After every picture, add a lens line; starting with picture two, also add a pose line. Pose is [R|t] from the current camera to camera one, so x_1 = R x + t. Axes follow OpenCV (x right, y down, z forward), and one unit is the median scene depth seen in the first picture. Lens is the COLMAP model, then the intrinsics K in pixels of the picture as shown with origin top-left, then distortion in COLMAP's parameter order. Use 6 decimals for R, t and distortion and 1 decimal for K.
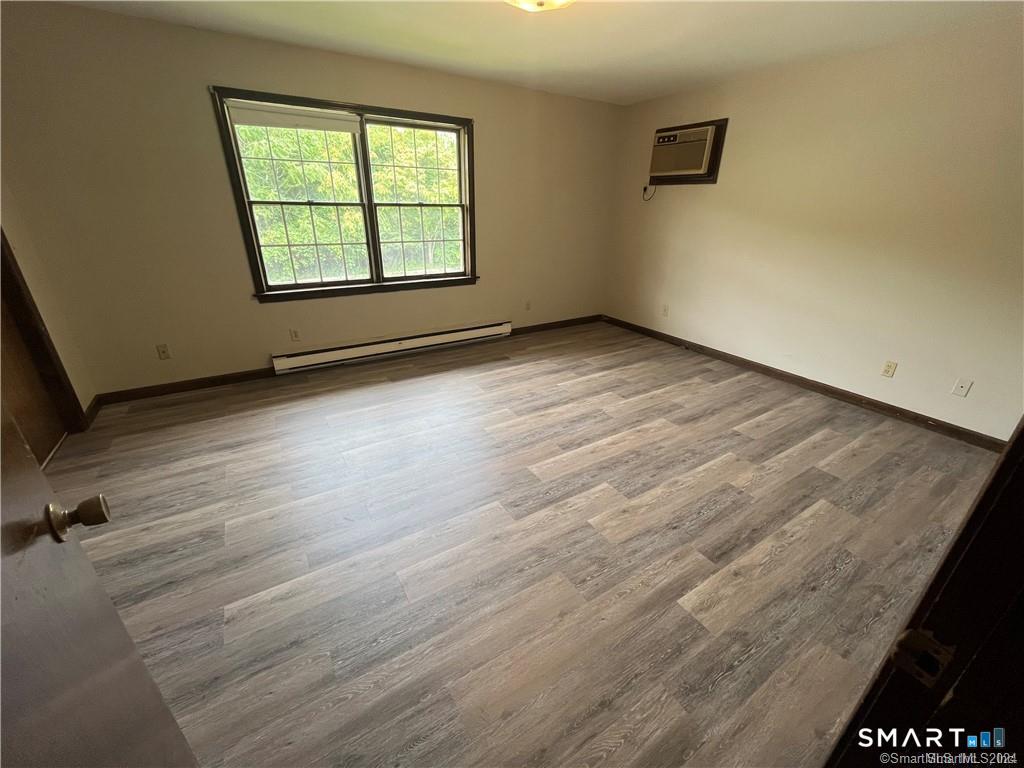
lens RADIAL K [[411.3, 0, 512.0], [0, 411.3, 384.0], [0, 0, 1]] dist [0.000086, 0.000257]
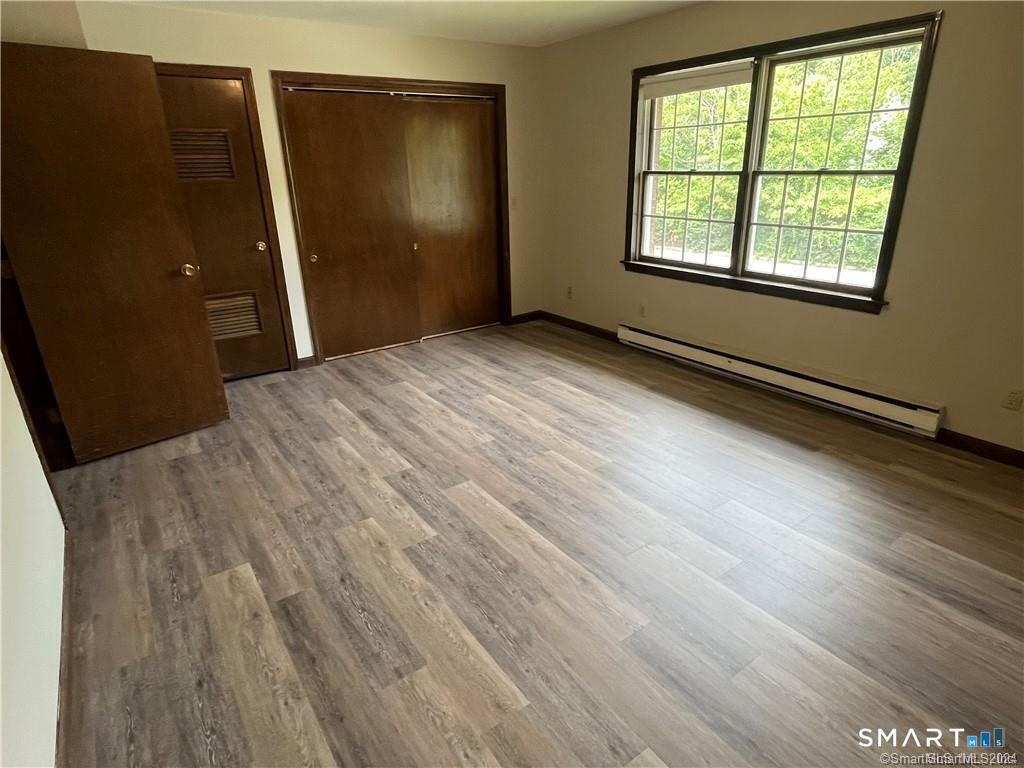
lens RADIAL K [[575.2, 0, 512.0], [0, 575.2, 384.0], [0, 0, 1]] dist [-0.002792, -0.000504]
pose [[0.054174, 0.337028, -0.939935, 0.822917], [-0.381055, 0.877057, 0.292520, -0.265762], [0.922964, 0.342320, 0.175940, 0.607183]]
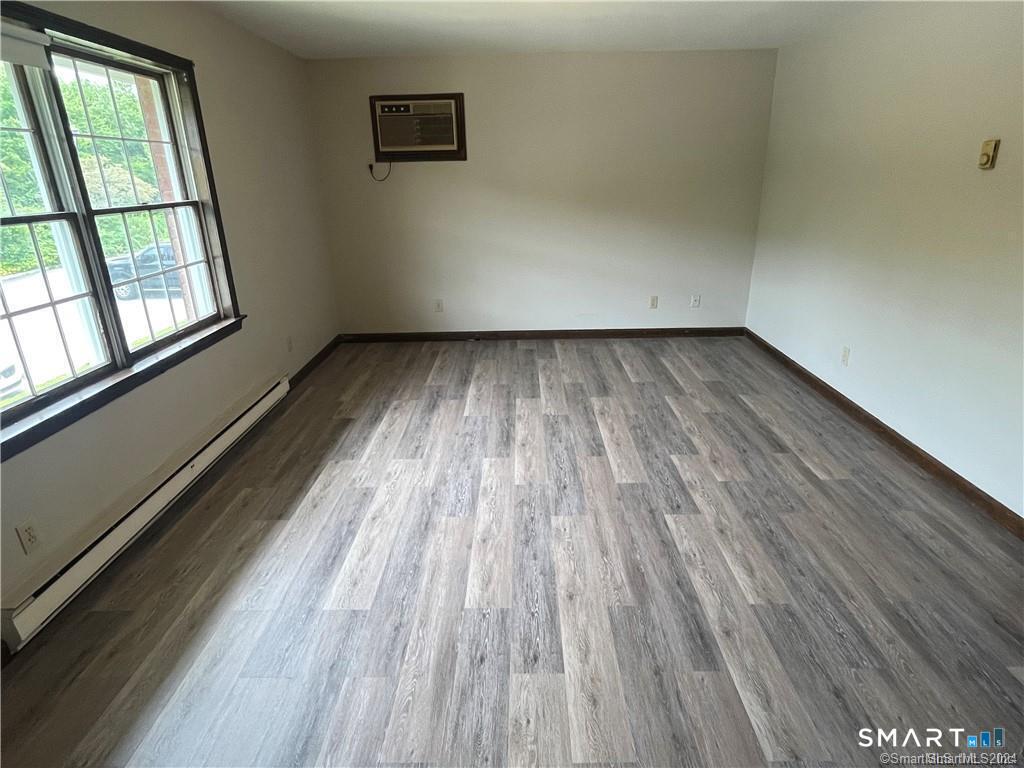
lens RADIAL K [[575.2, 0, 512.0], [0, 575.2, 384.0], [0, 0, 1]] dist [-0.002792, -0.000504]
pose [[0.538160, -0.316856, 0.781016, -0.732904], [0.367856, 0.922030, 0.120593, -0.166372], [-0.758331, 0.222403, 0.612757, 0.283793]]
